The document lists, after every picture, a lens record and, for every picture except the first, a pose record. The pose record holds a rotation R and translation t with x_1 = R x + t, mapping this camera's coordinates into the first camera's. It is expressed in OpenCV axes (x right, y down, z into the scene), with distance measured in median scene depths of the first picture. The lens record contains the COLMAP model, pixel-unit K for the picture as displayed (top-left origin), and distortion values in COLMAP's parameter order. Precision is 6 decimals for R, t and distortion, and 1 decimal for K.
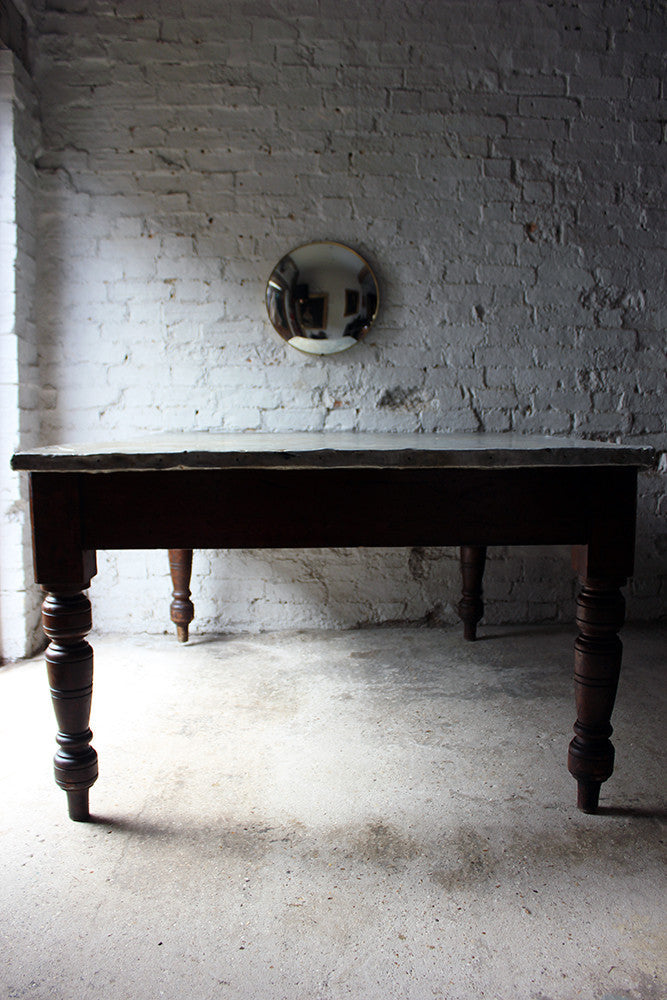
lens RADIAL K [[826.6, 0, 335.5], [0, 826.6, 517.2], [0, 0, 1]] dist [-0.161837, 0.141732]
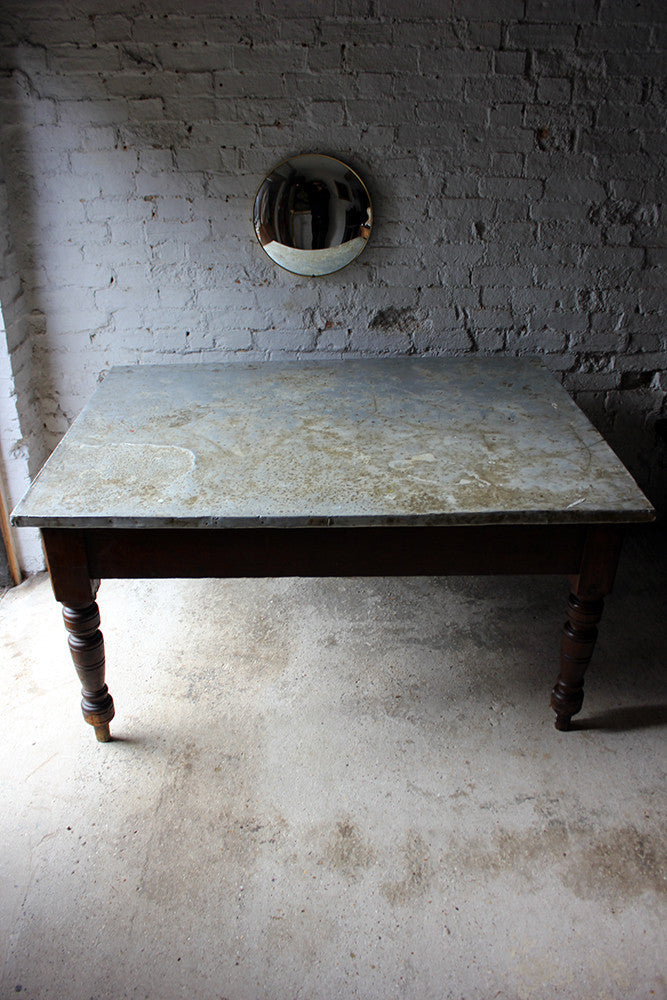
lens RADIAL K [[826.6, 0, 335.9], [0, 826.6, 517.7], [0, 0, 1]] dist [-0.161837, 0.141732]
pose [[0.999806, 0.009539, -0.017211, 0.030070], [-0.002407, 0.927370, 0.374137, -0.295501], [0.019529, -0.374023, 0.927214, 0.002267]]
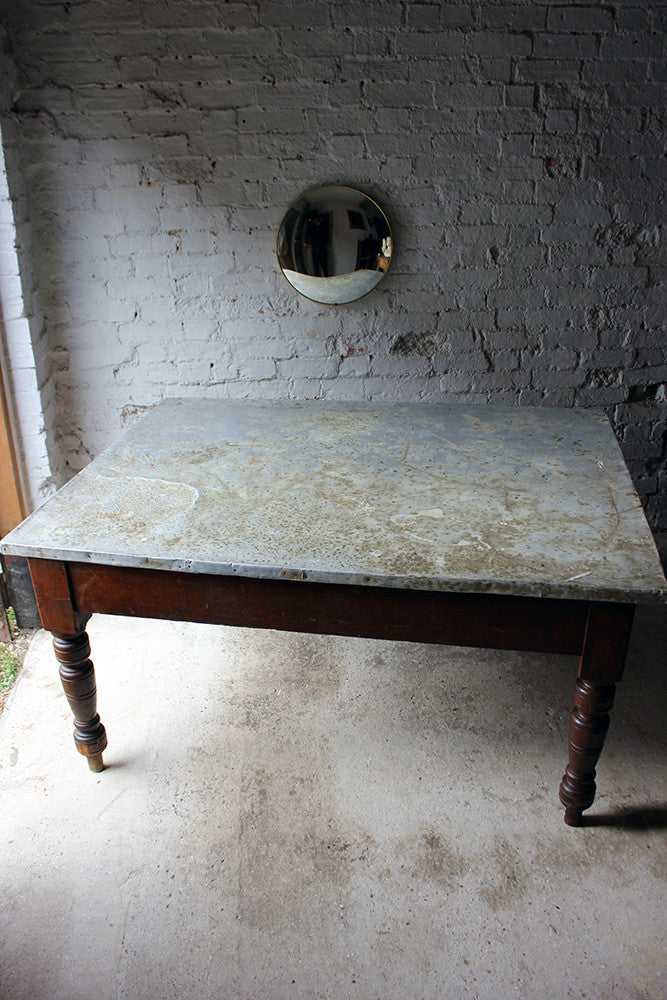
lens RADIAL K [[826.6, 0, 333.2], [0, 826.6, 518.0], [0, 0, 1]] dist [-0.161837, 0.141732]
pose [[0.998005, -0.042667, 0.046533, -0.076504], [0.024801, 0.942771, 0.332518, -0.284776], [-0.058057, -0.330700, 0.941948, -0.013471]]
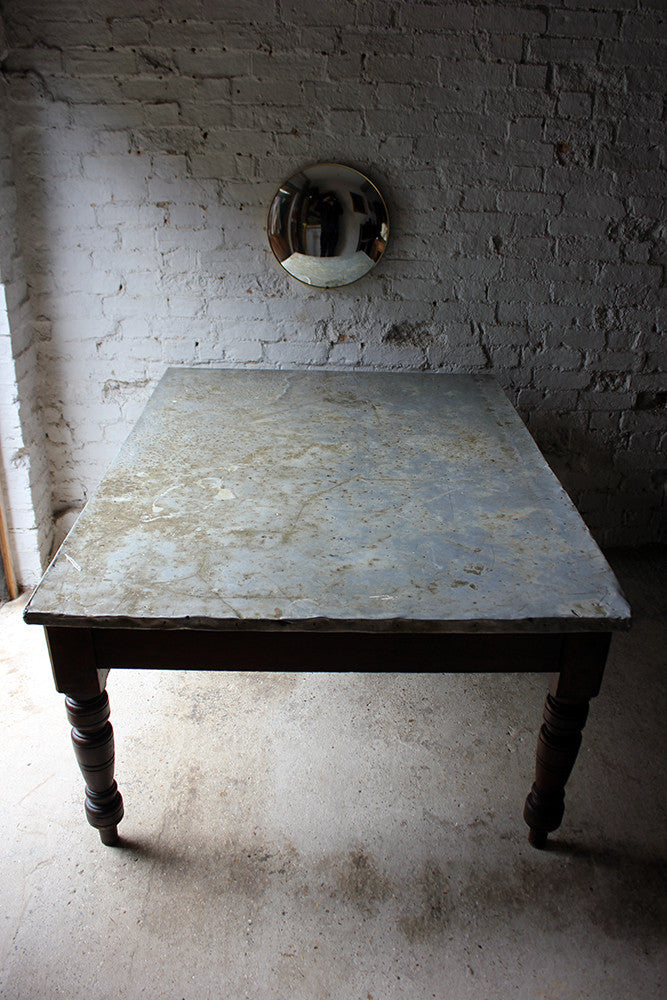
lens RADIAL K [[826.6, 0, 335.7], [0, 826.6, 512.3], [0, 0, 1]] dist [-0.161837, 0.141732]
pose [[0.999647, 0.025783, -0.006365, 0.006760], [-0.022149, 0.941661, 0.335834, -0.272282], [0.014652, -0.335575, 0.941900, 0.024673]]
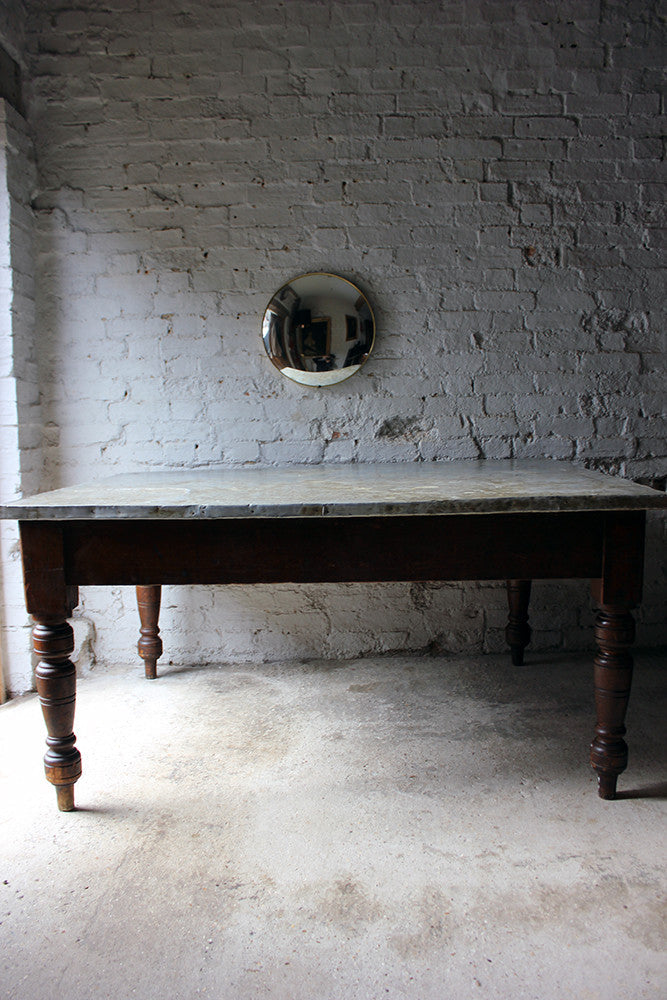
lens RADIAL K [[826.6, 0, 335.3], [0, 826.6, 524.8], [0, 0, 1]] dist [-0.161837, 0.141732]
pose [[0.998502, -0.013923, -0.052913, 0.054007], [0.014951, 0.999706, 0.019089, -0.048897], [0.052631, -0.019852, 0.998417, -0.001408]]
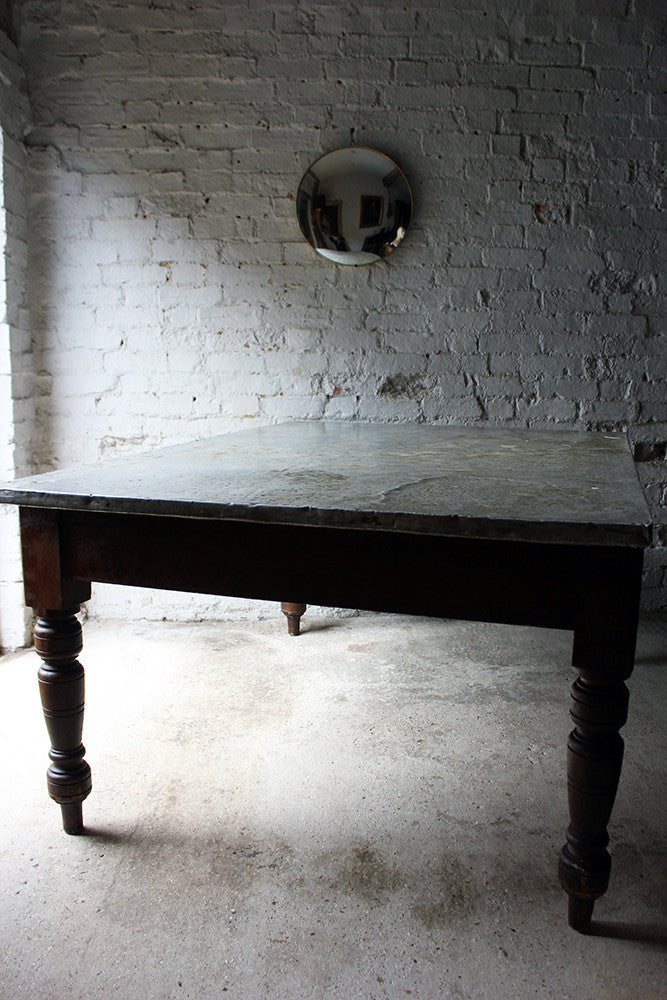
lens RADIAL K [[826.6, 0, 335.1], [0, 826.6, 523.4], [0, 0, 1]] dist [-0.161837, 0.141732]
pose [[0.999870, 0.007773, -0.014158, 0.014963], [-0.006586, 0.996607, 0.082049, -0.061912], [0.014748, -0.081945, 0.996528, 0.011082]]
